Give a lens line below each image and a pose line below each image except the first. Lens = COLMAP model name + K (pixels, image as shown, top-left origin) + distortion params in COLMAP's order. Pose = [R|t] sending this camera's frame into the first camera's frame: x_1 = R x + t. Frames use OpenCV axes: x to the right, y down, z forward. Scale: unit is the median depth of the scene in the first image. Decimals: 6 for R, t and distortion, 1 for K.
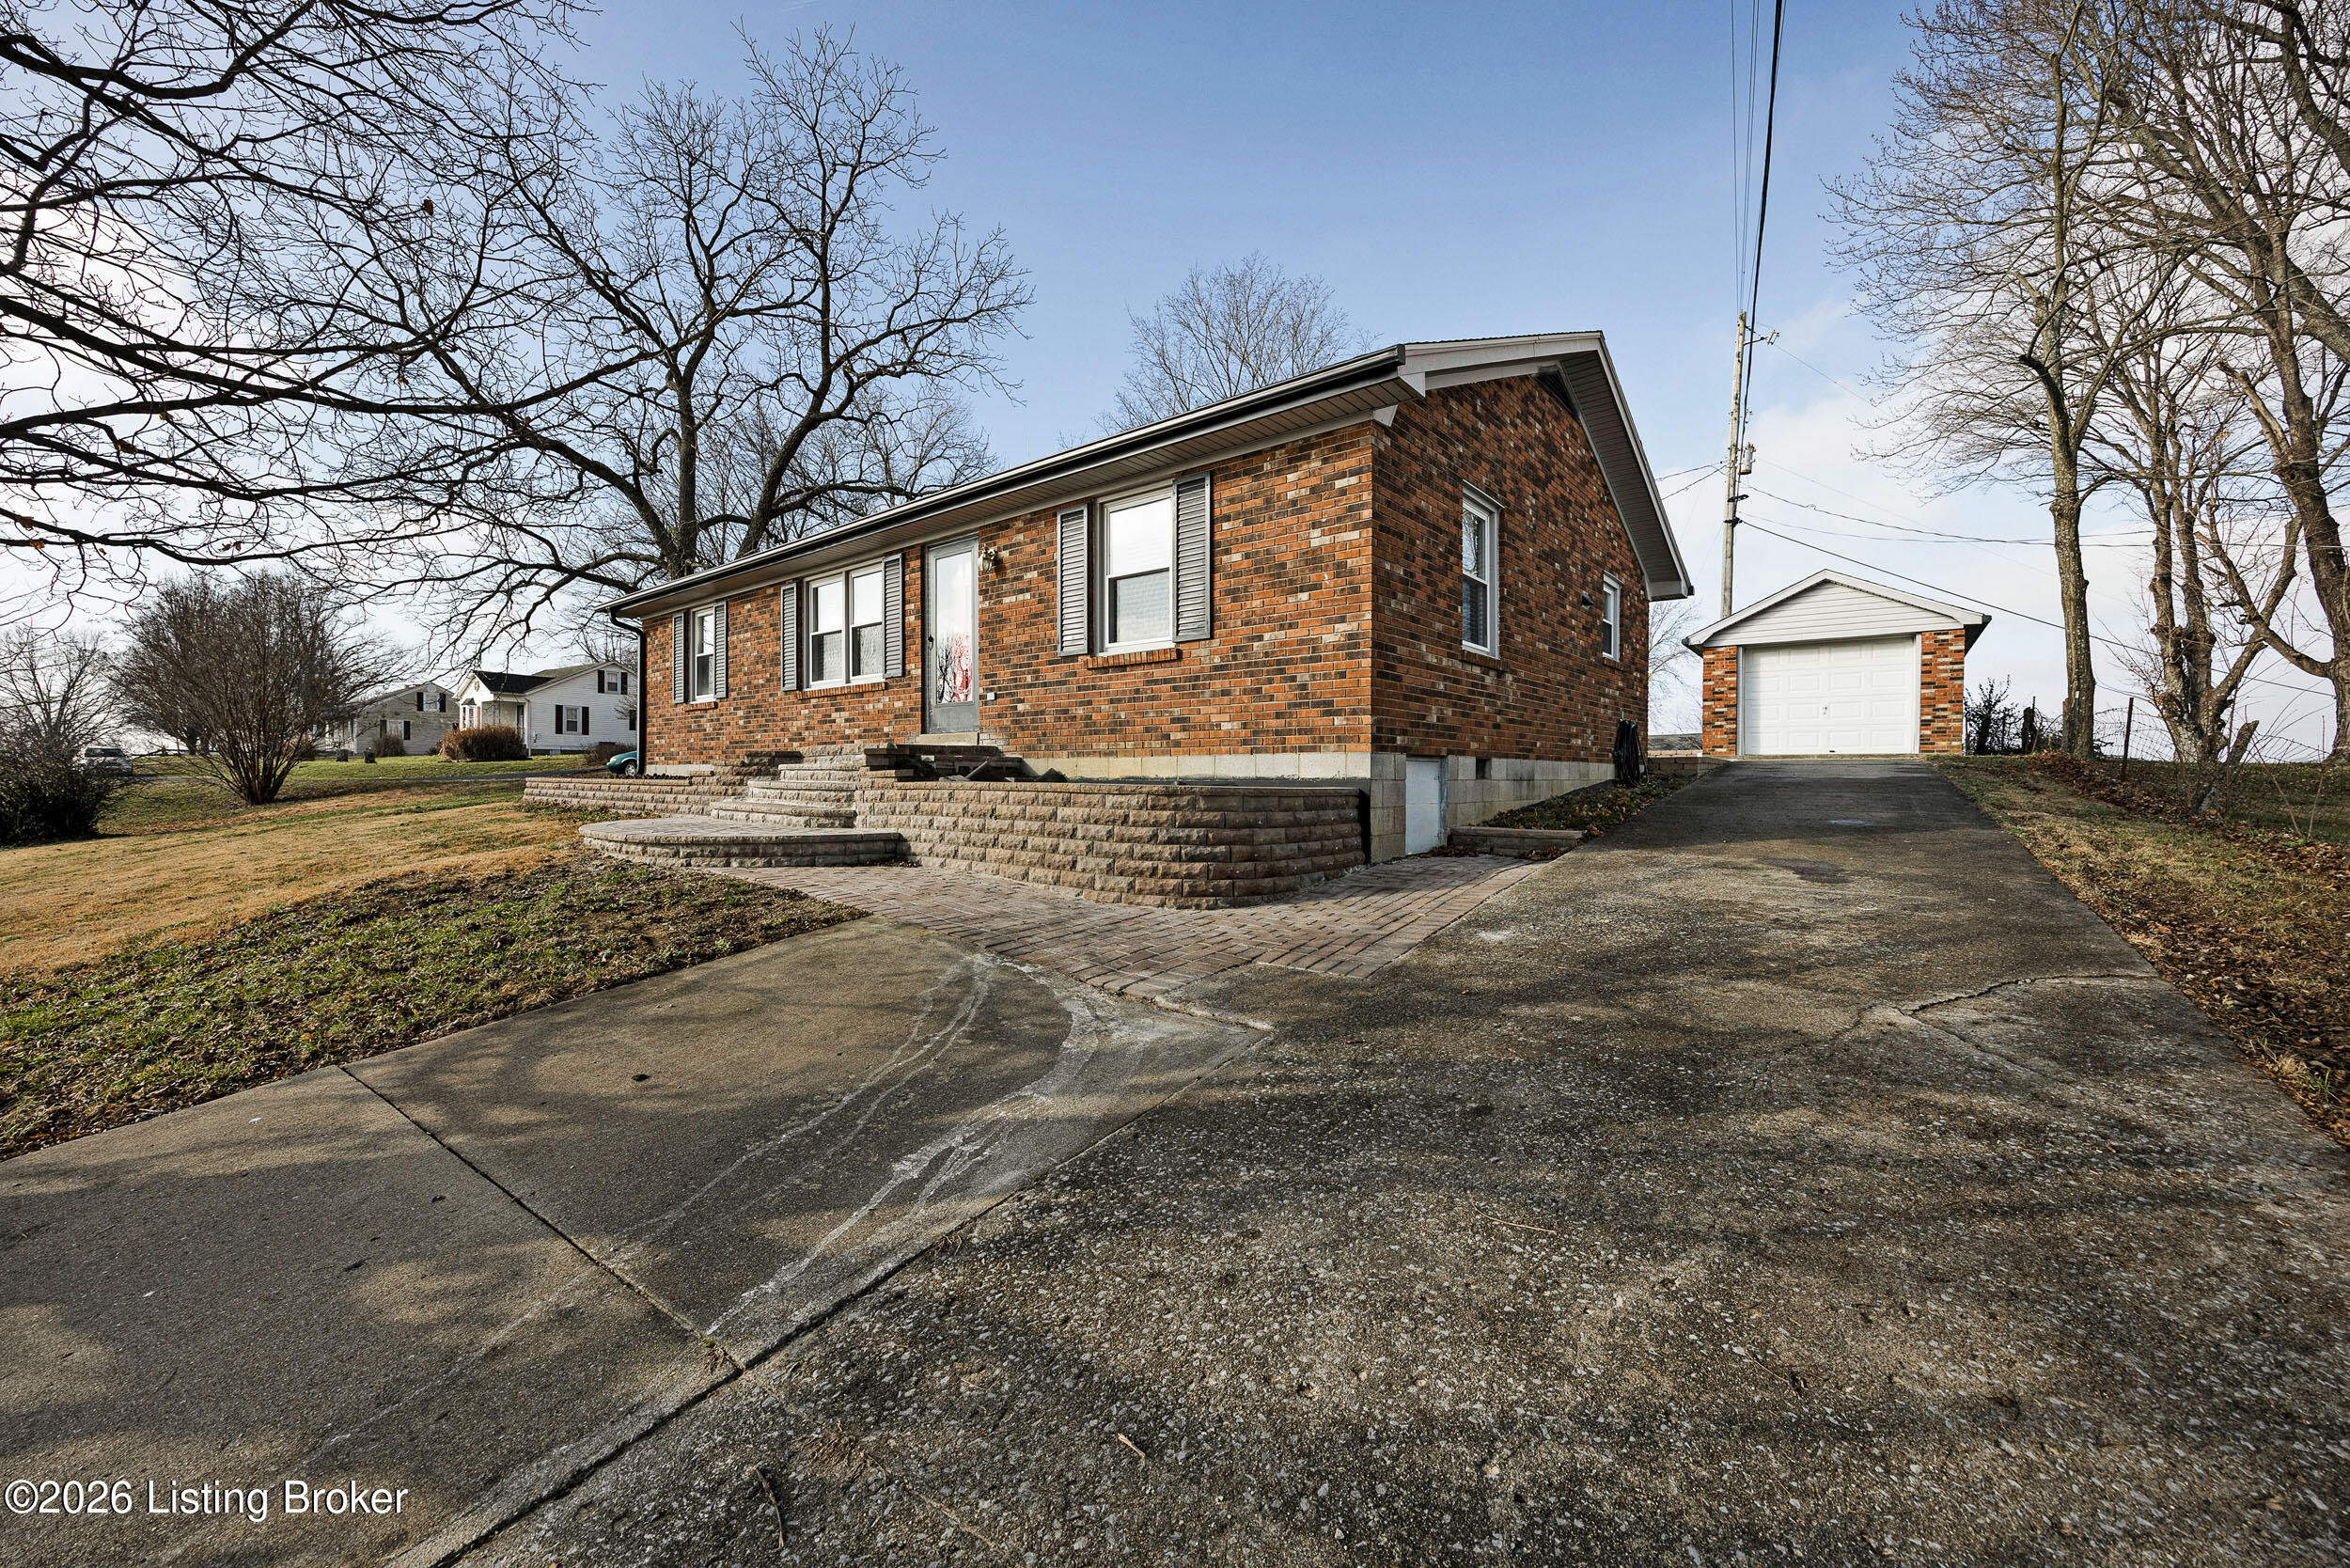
lens RADIAL K [[920.6, 0, 1173.6], [0, 920.6, 778.9], [0, 0, 1]] dist [-0.002010, -0.000153]
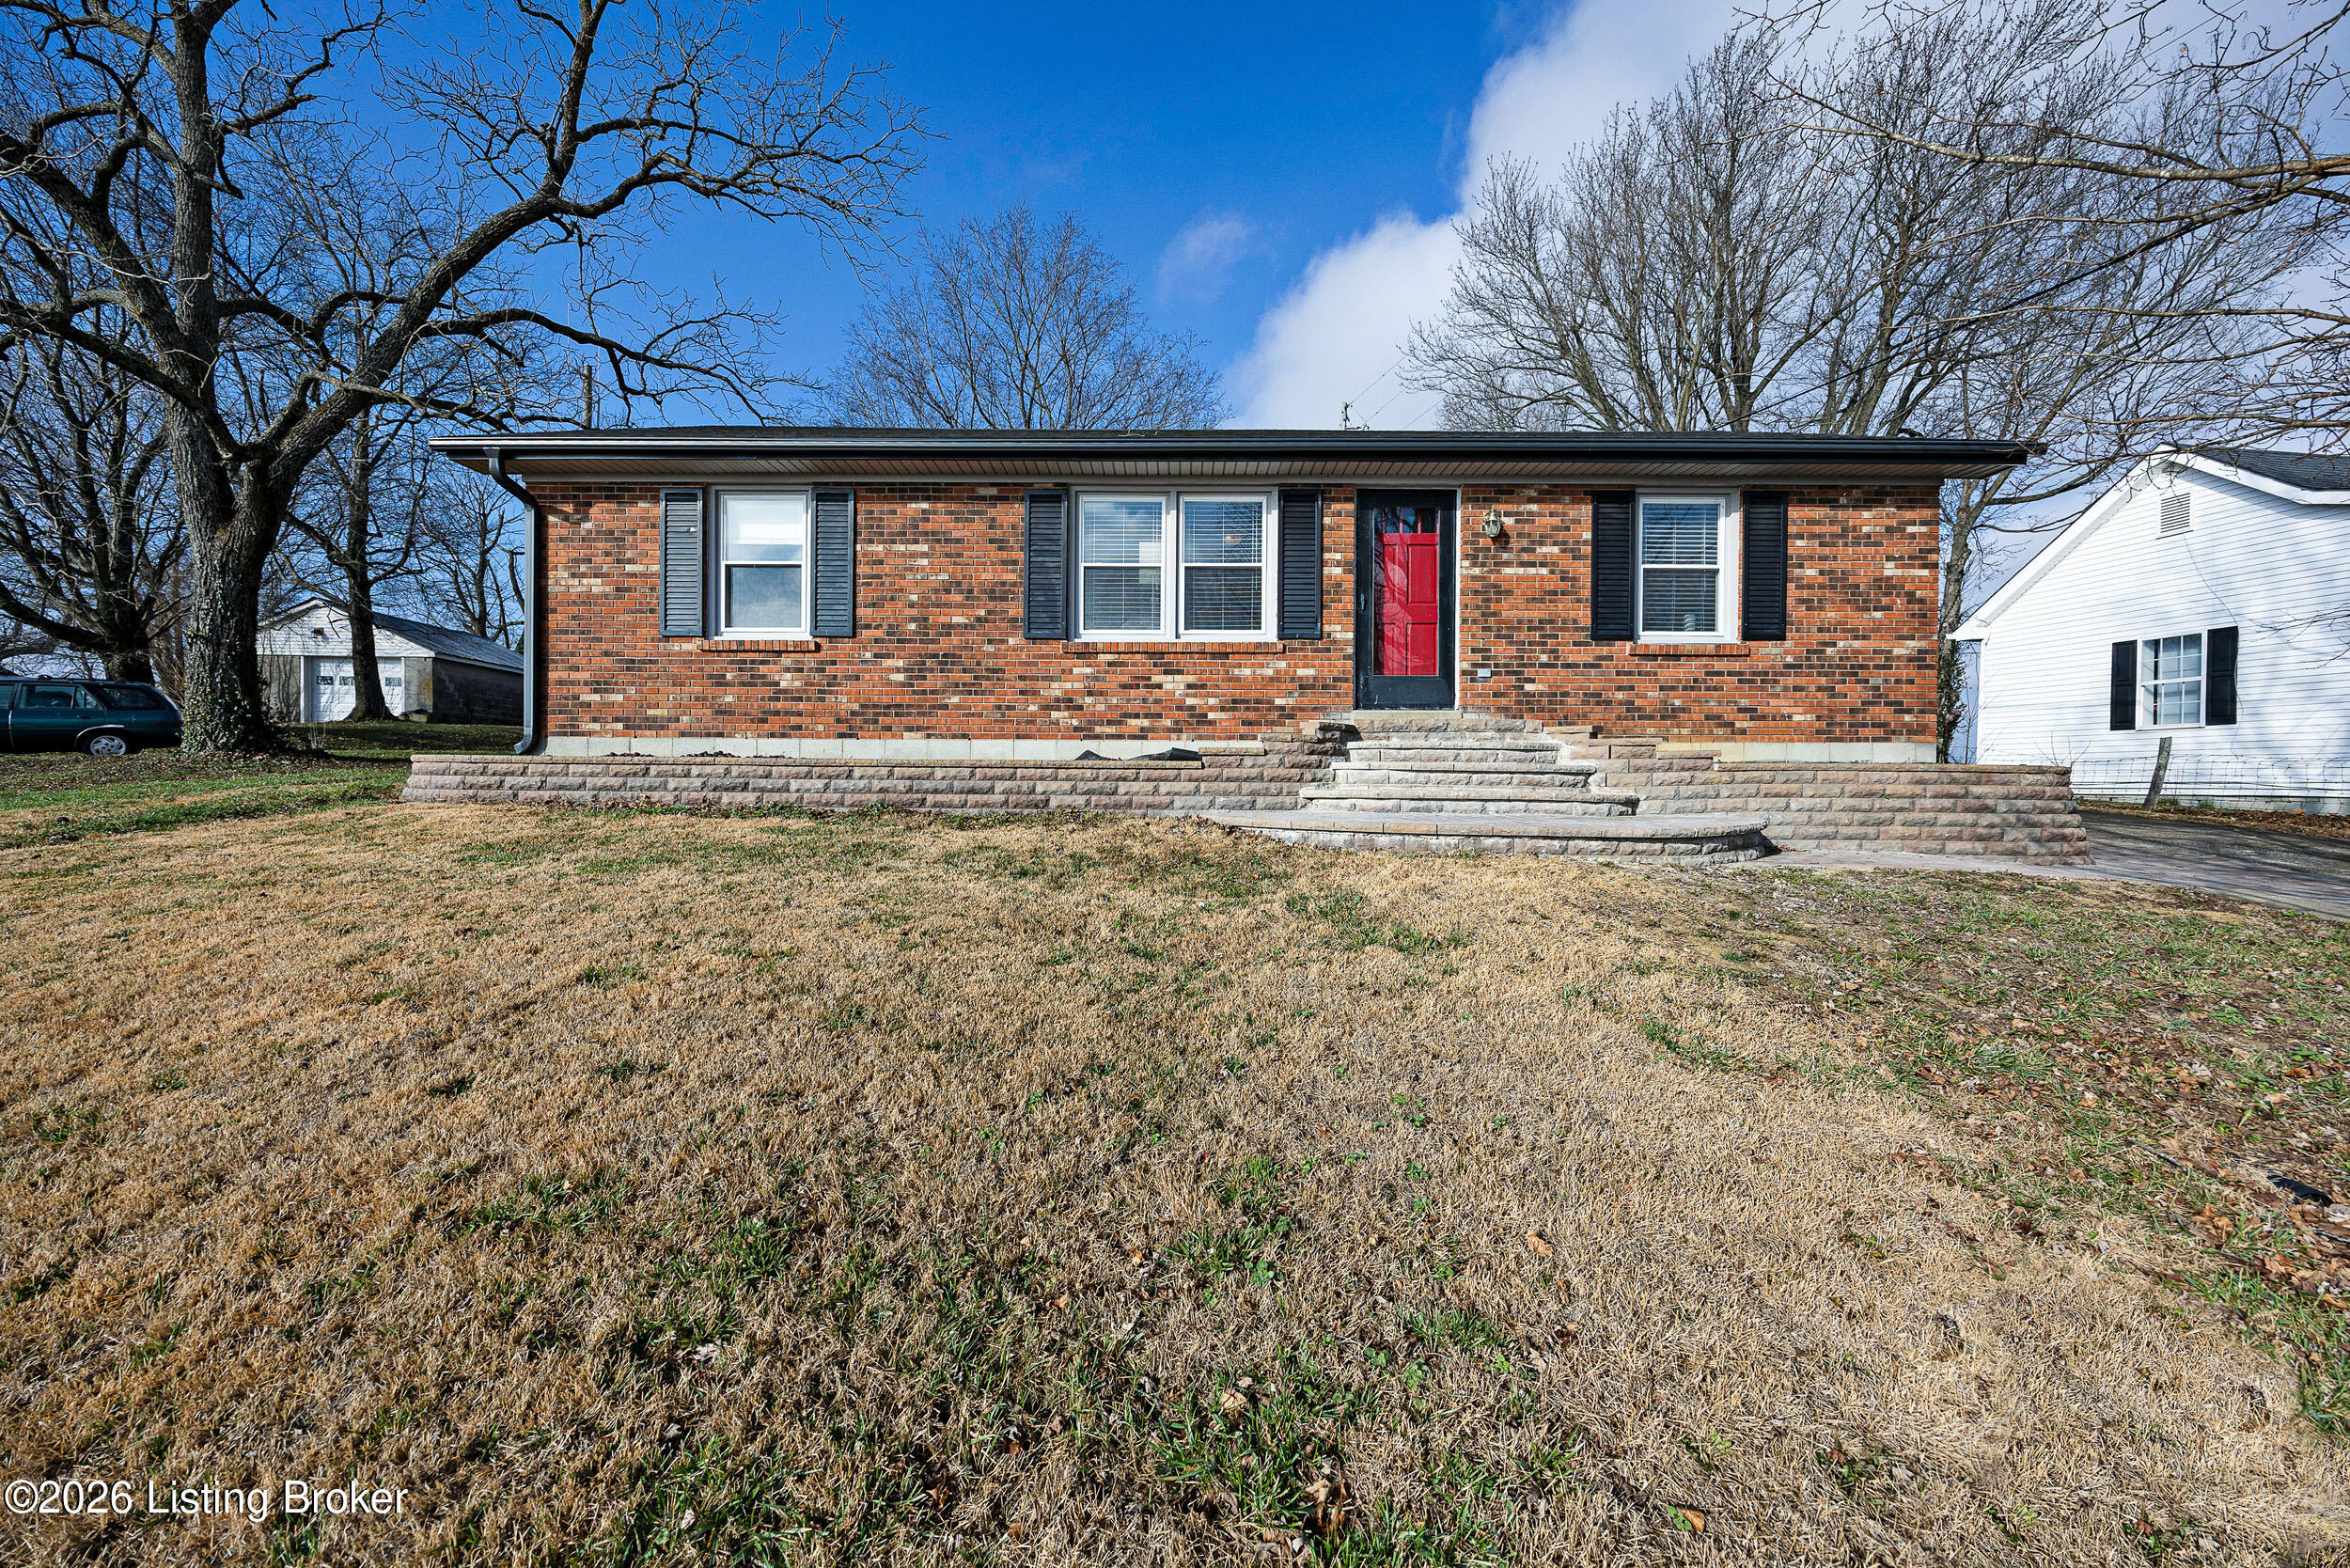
lens RADIAL K [[920.6, 0, 1175.1], [0, 920.6, 780.3], [0, 0, 1]] dist [-0.002010, -0.000153]
pose [[0.773264, -0.003968, 0.634072, -1.284676], [-0.002718, 0.999950, 0.009572, 0.012122], [-0.634078, -0.009126, 0.773215, 0.610113]]
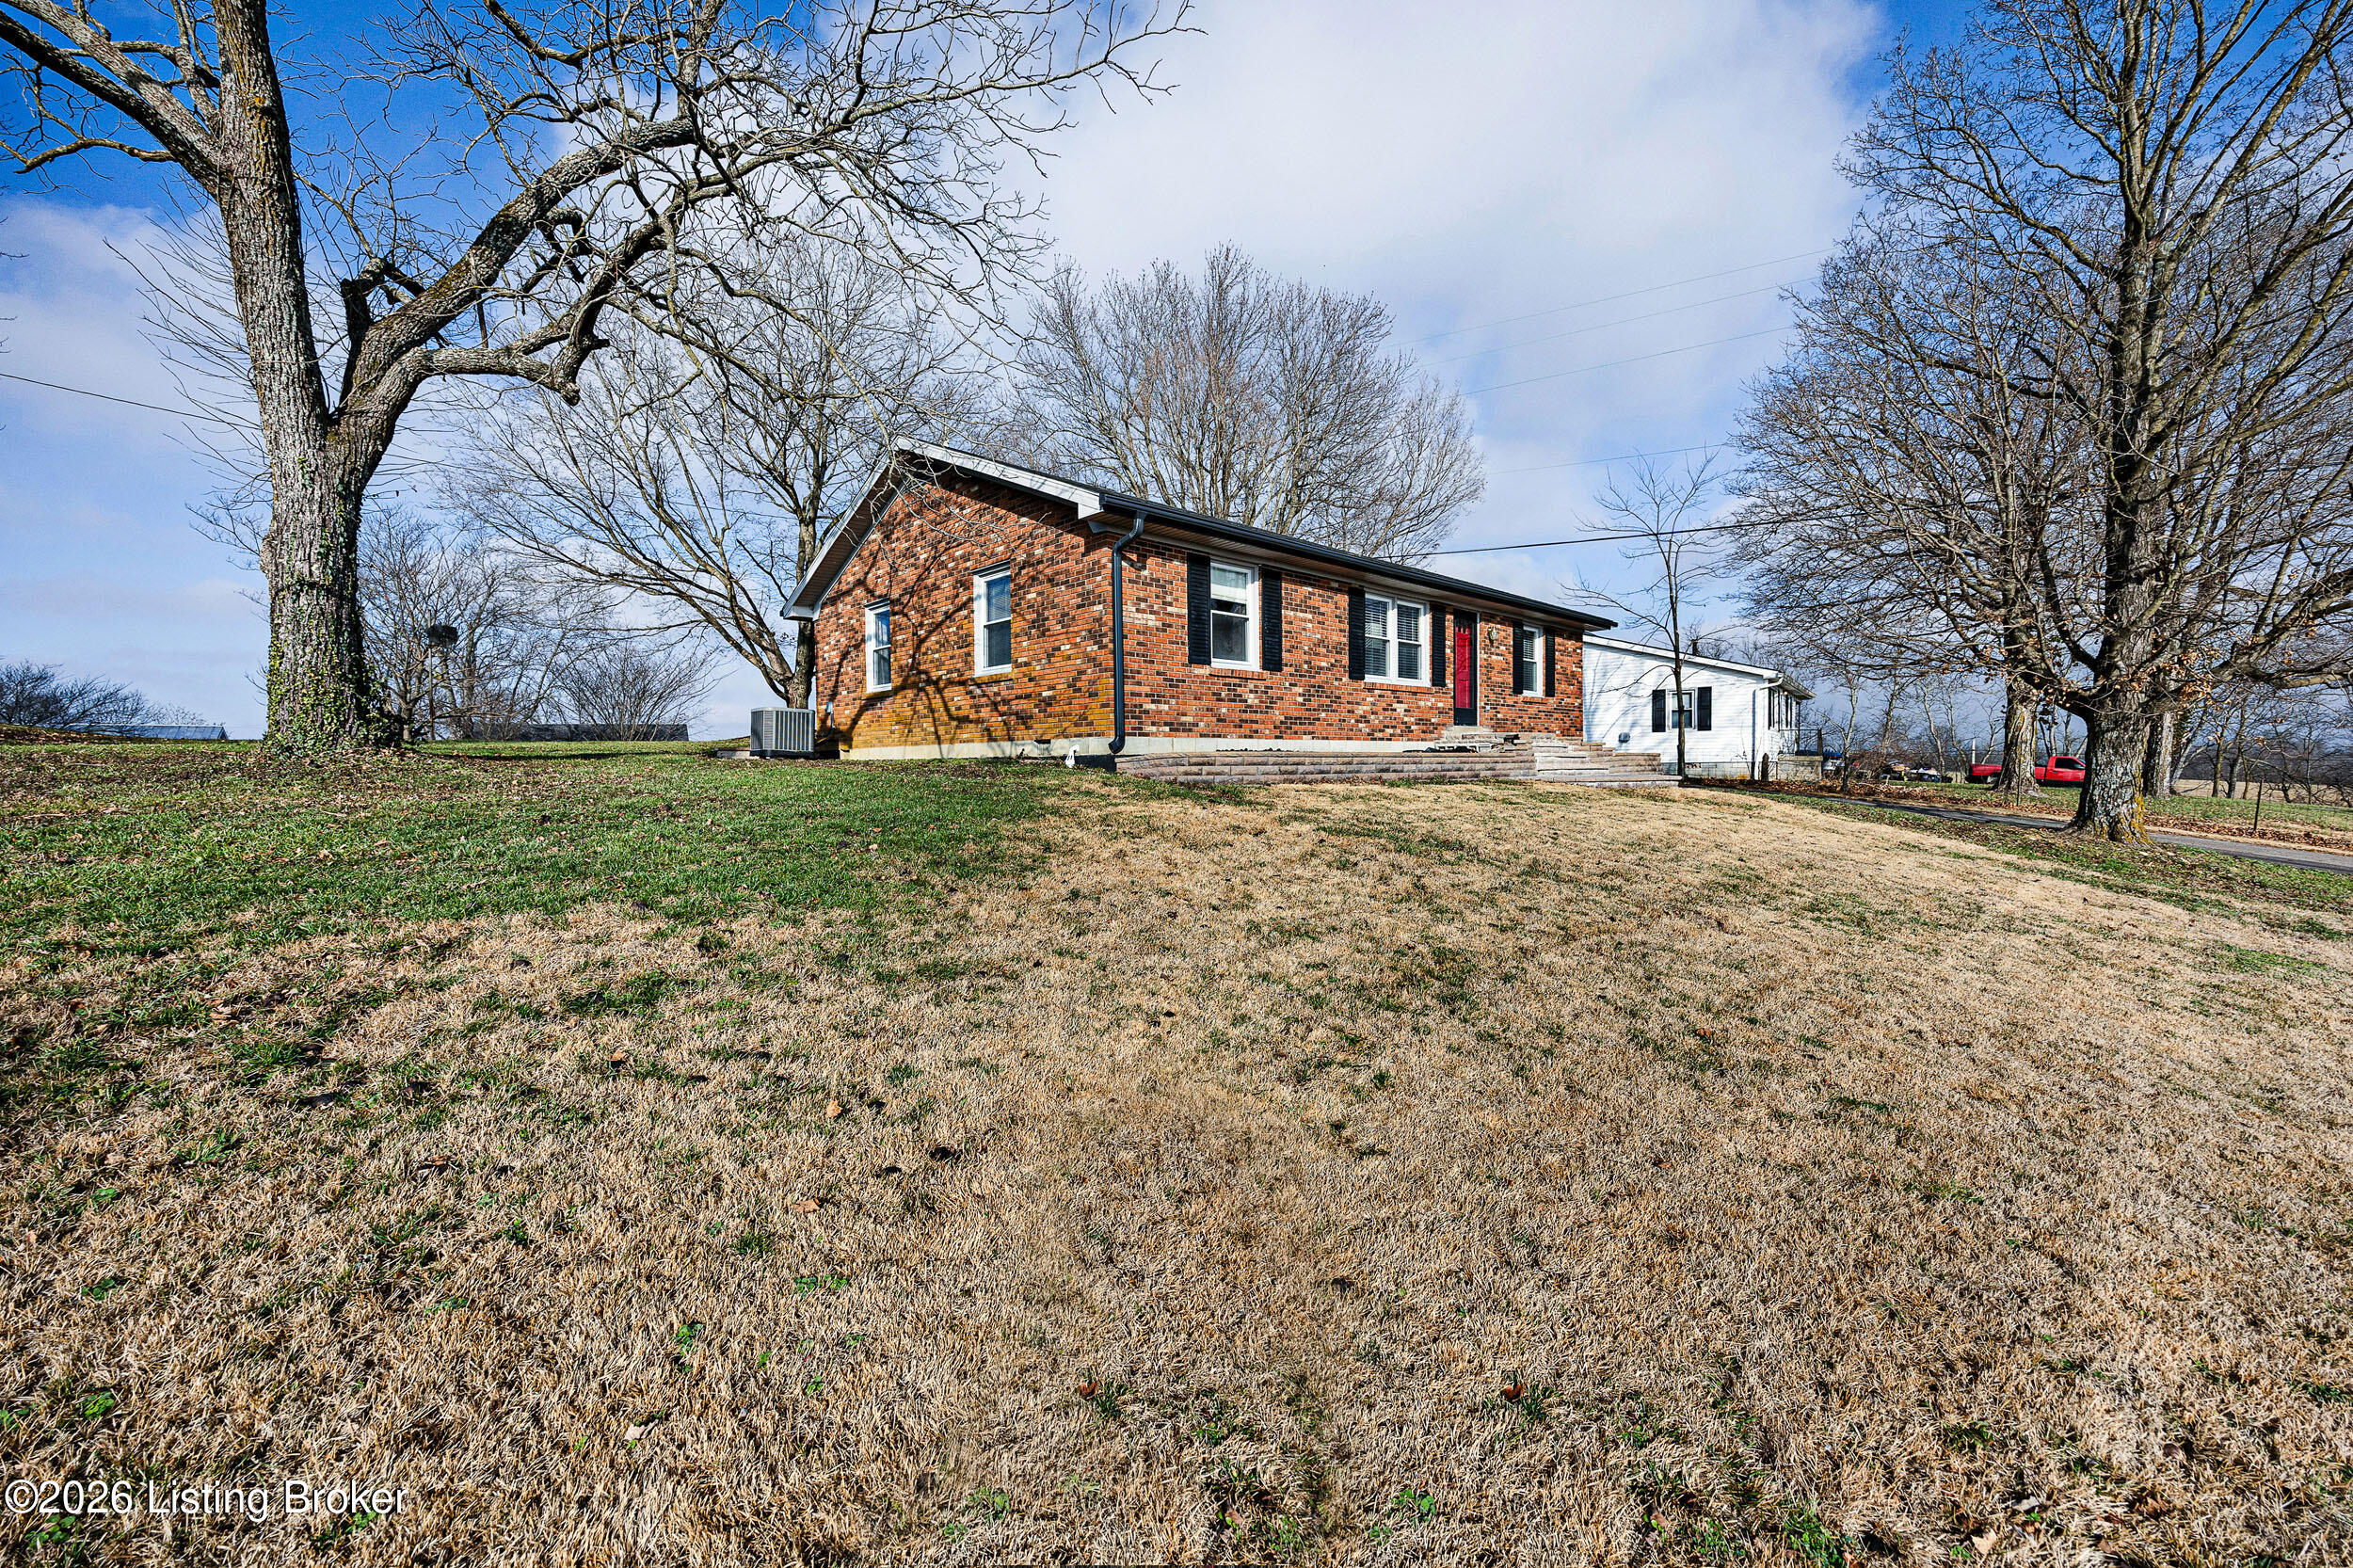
lens RADIAL K [[921.7, 0, 1183.2], [0, 921.7, 770.0], [0, 0, 1]] dist [-0.002010, -0.000153]
pose [[0.107058, -0.015954, 0.994125, -2.618449], [0.007348, 0.999857, 0.015254, 0.001354], [-0.994226, 0.005671, 0.107159, 1.771091]]
